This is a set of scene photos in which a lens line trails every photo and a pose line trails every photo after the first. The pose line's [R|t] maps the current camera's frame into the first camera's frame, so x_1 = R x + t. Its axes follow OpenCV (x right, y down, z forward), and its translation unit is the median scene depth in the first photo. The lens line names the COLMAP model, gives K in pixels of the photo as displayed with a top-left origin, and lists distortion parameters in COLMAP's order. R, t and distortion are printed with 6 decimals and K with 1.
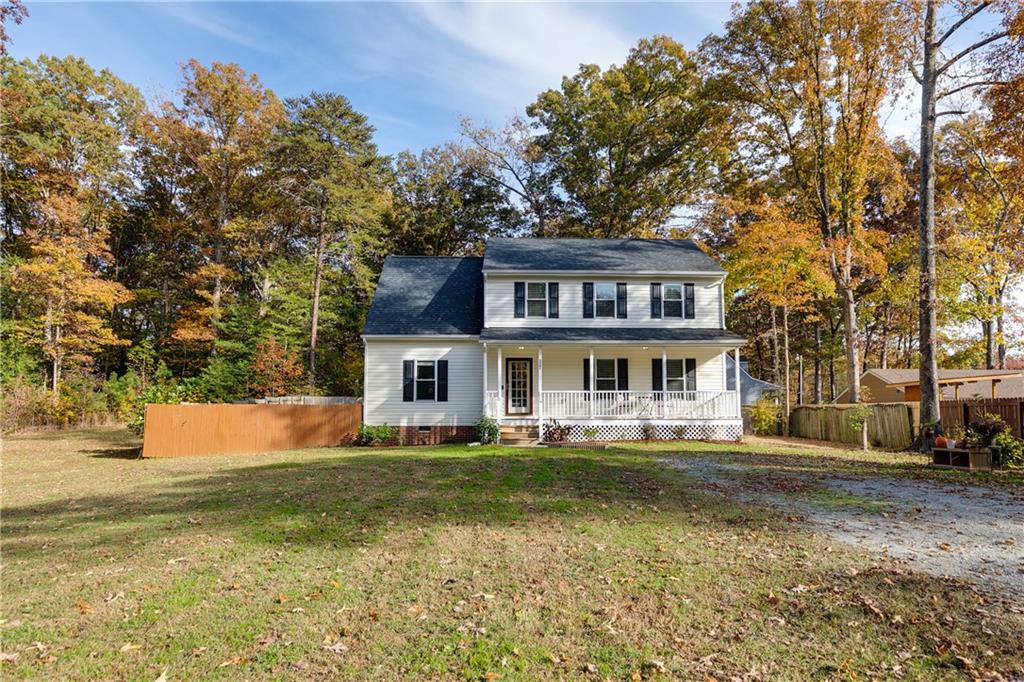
lens RADIAL K [[563.0, 0, 532.7], [0, 563.0, 362.5], [0, 0, 1]] dist [0.001024, 0.000370]
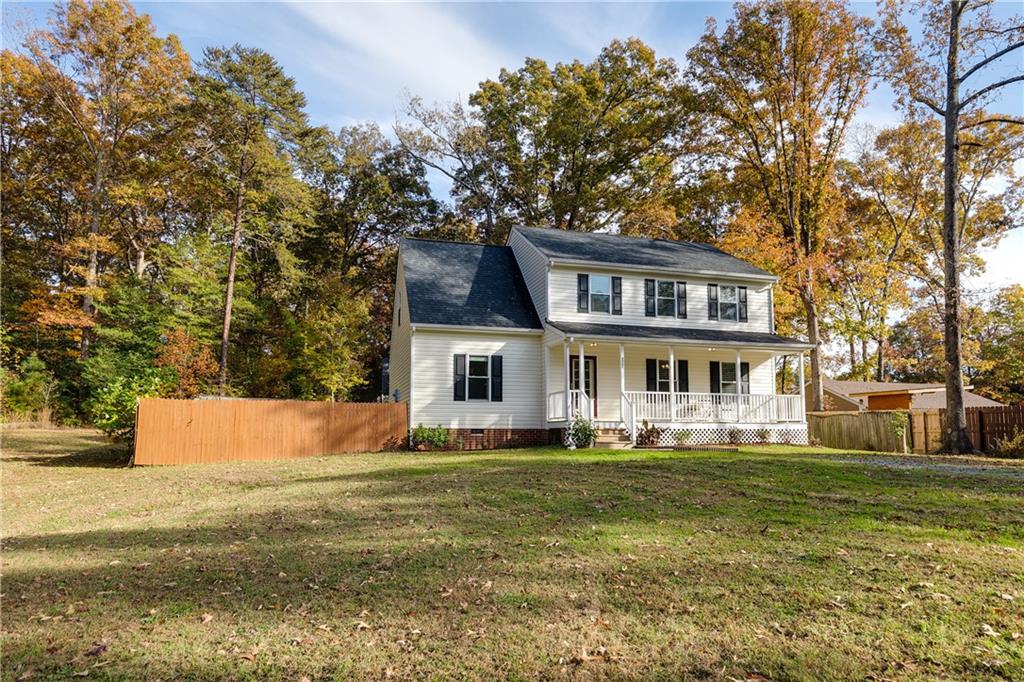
lens RADIAL K [[582.3, 0, 512.9], [0, 582.3, 365.8], [0, 0, 1]] dist [0.001228, -0.001108]
pose [[0.976343, 0.029582, 0.214192, -0.318285], [-0.027859, 0.999551, -0.011057, 0.020751], [-0.214423, 0.004828, 0.976729, 0.080013]]
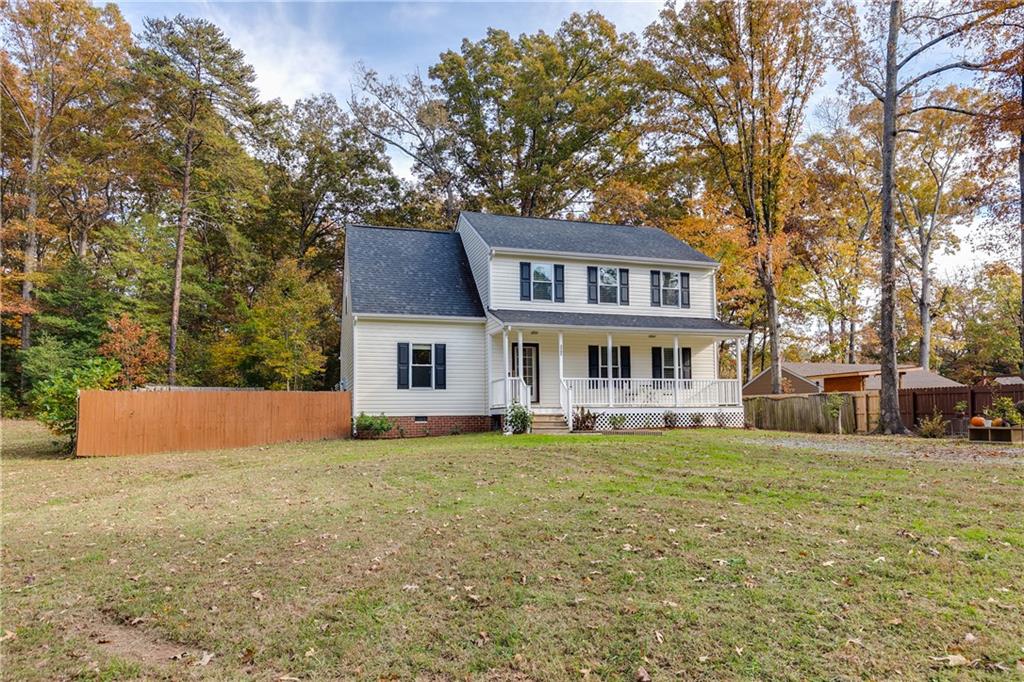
lens RADIAL K [[616.9, 0, 509.9], [0, 616.9, 363.5], [0, 0, 1]] dist [0.001029, -0.000248]
pose [[0.969866, 0.014021, 0.243235, -0.279295], [-0.017991, 0.999739, 0.014110, 0.011066], [-0.242974, -0.018061, 0.969865, 0.000914]]
